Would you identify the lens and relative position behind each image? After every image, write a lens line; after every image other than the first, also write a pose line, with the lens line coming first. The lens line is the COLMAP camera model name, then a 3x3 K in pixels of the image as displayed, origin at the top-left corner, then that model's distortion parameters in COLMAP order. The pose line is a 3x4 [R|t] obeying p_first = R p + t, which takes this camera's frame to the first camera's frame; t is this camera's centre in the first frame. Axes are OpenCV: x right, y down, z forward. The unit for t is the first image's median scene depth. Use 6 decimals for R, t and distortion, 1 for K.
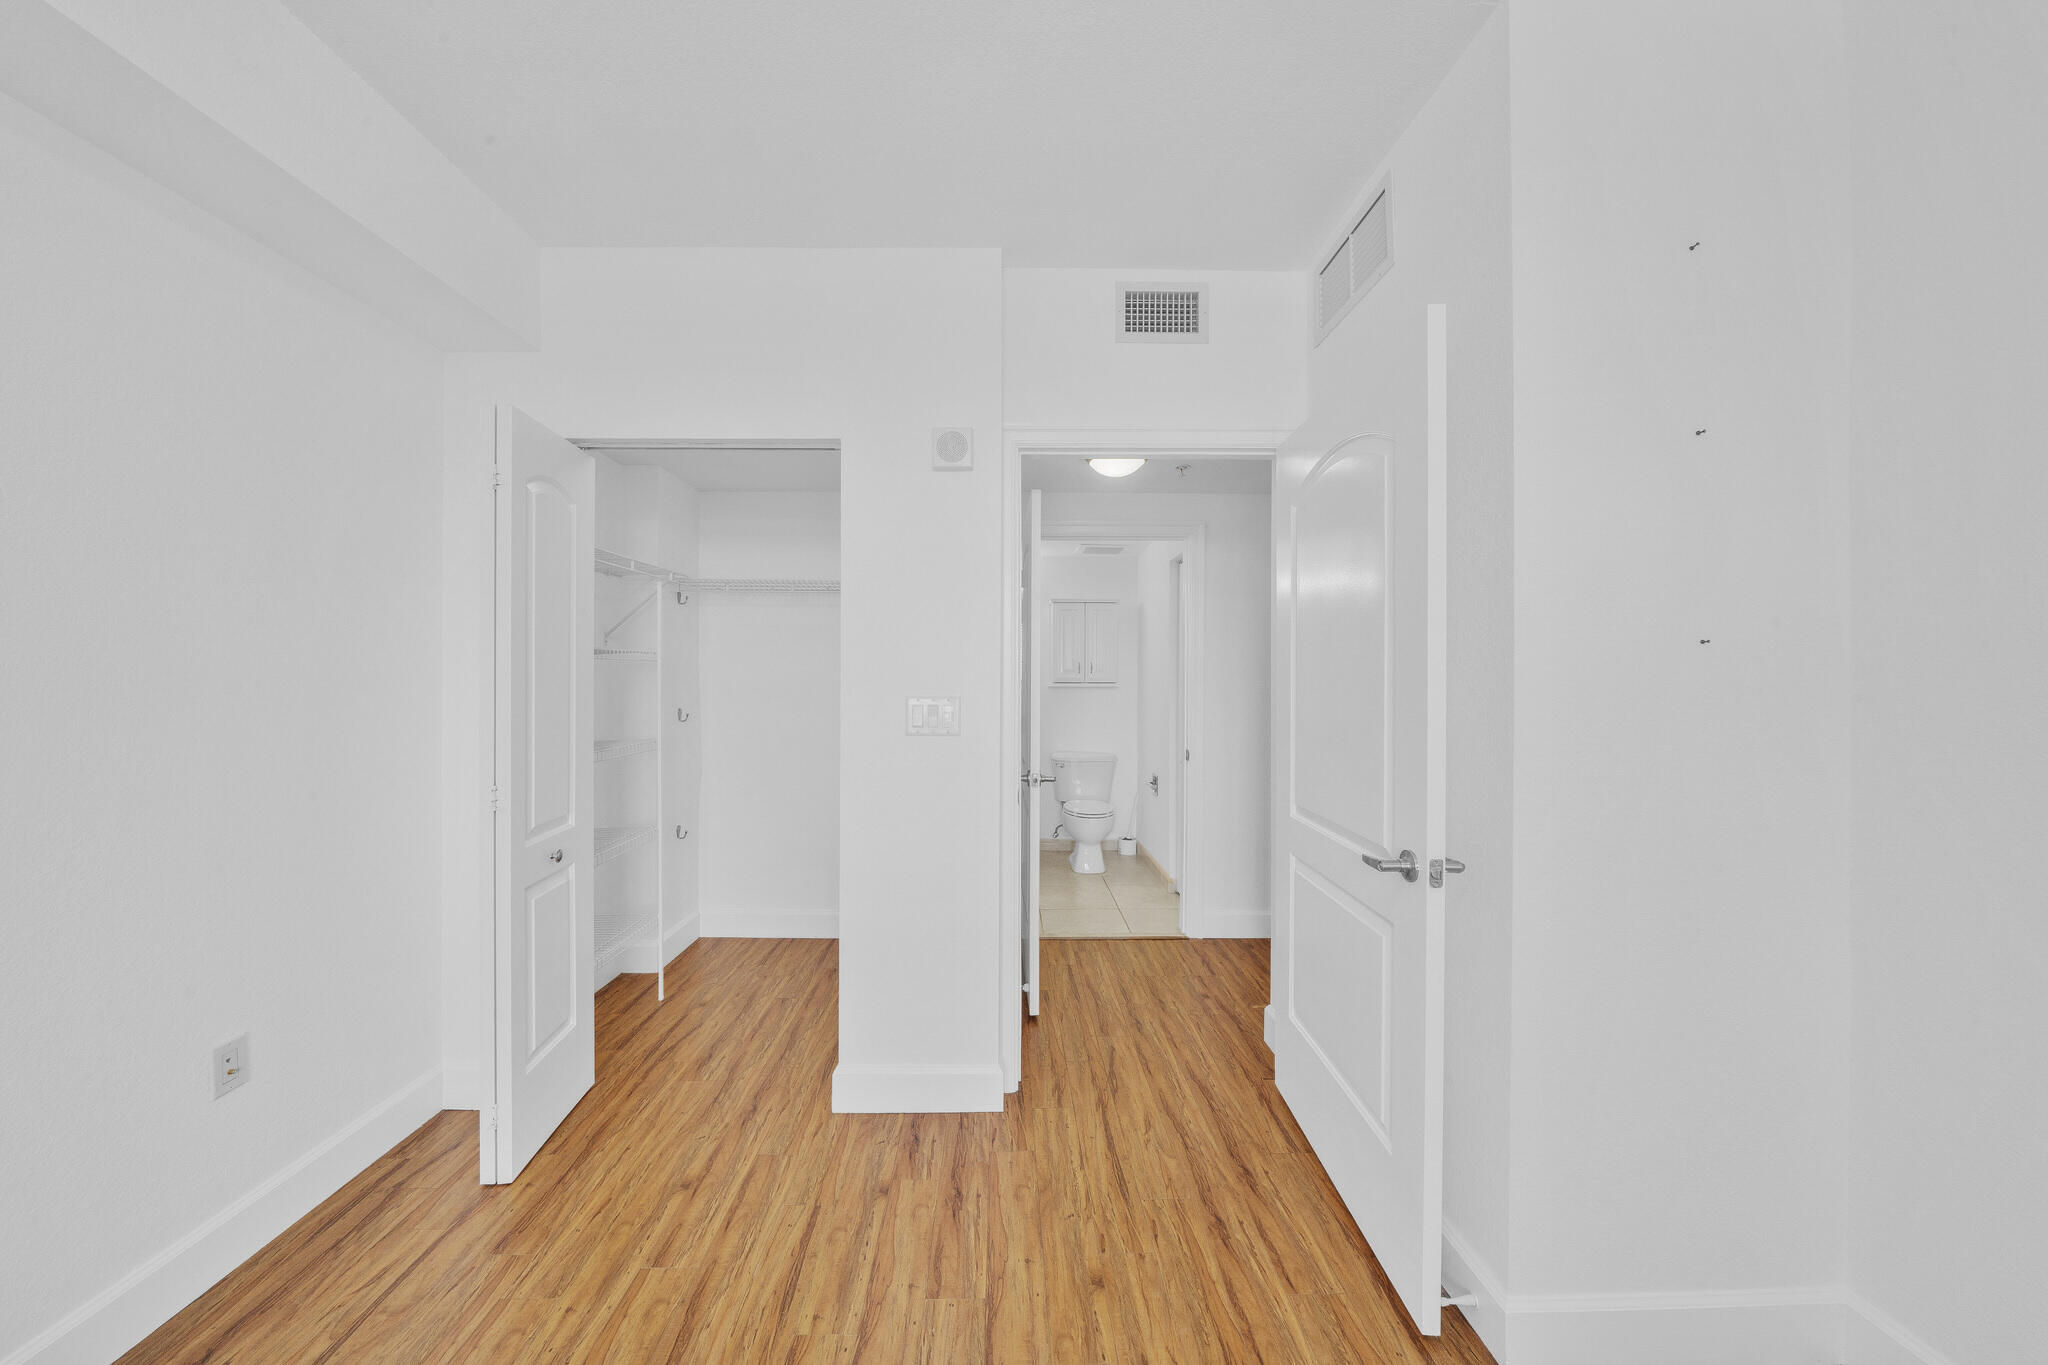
lens RADIAL K [[698.8, 0, 1012.8], [0, 698.8, 682.0], [0, 0, 1]] dist [-0.006346, -0.000595]
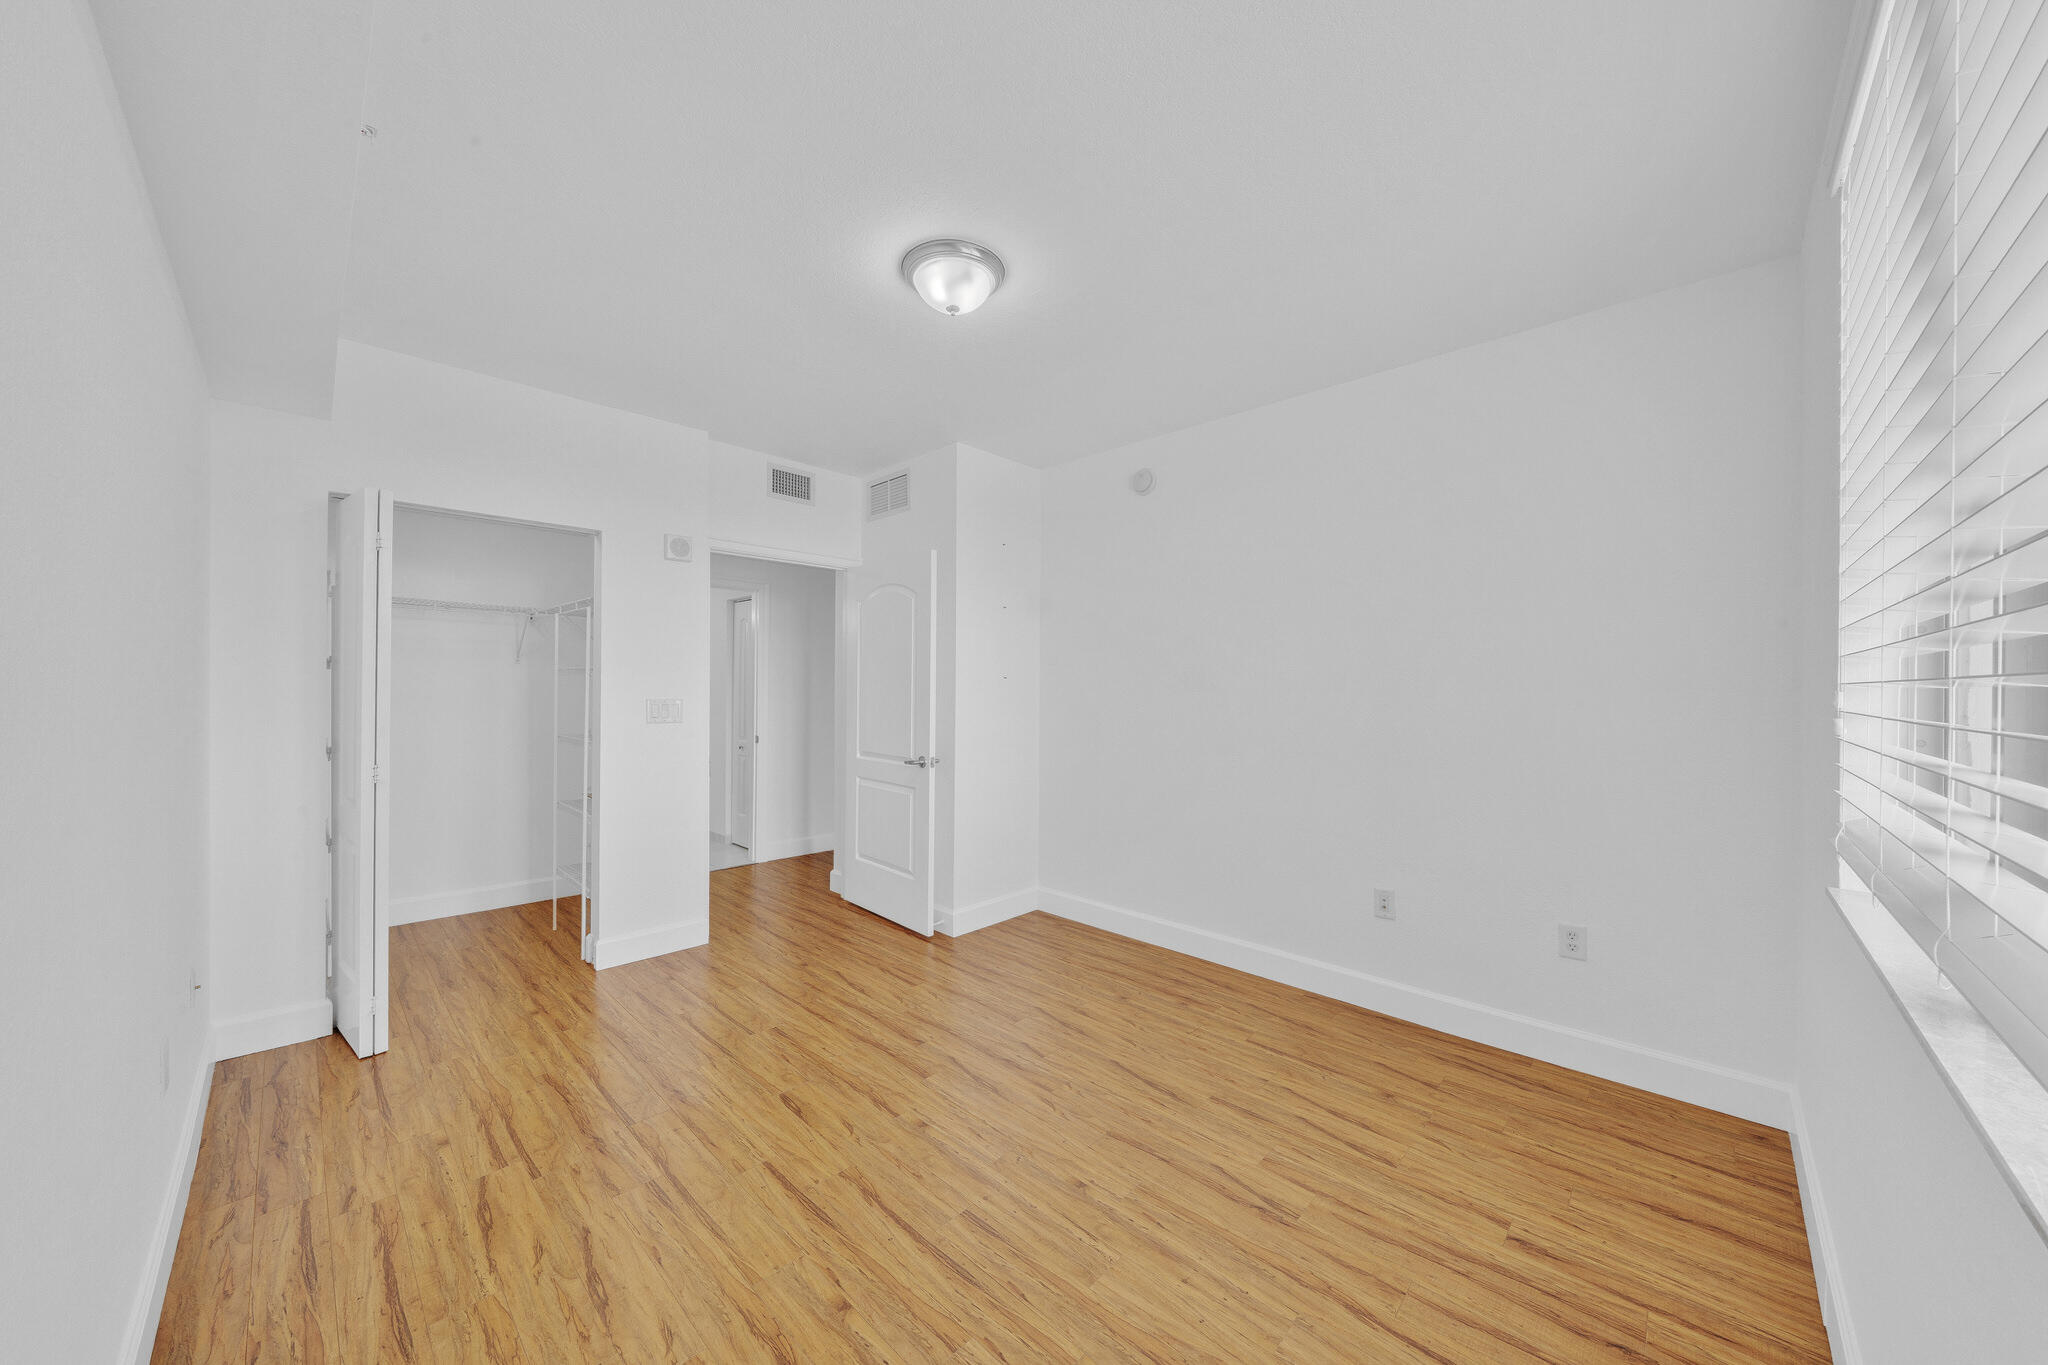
lens RADIAL K [[698.8, 0, 1021.5], [0, 698.8, 690.6], [0, 0, 1]] dist [-0.006346, -0.000595]
pose [[0.703650, 0.002501, 0.710542, -0.781765], [-0.004364, 0.999990, 0.000801, -0.002859], [-0.710533, -0.003665, 0.703654, -0.834280]]
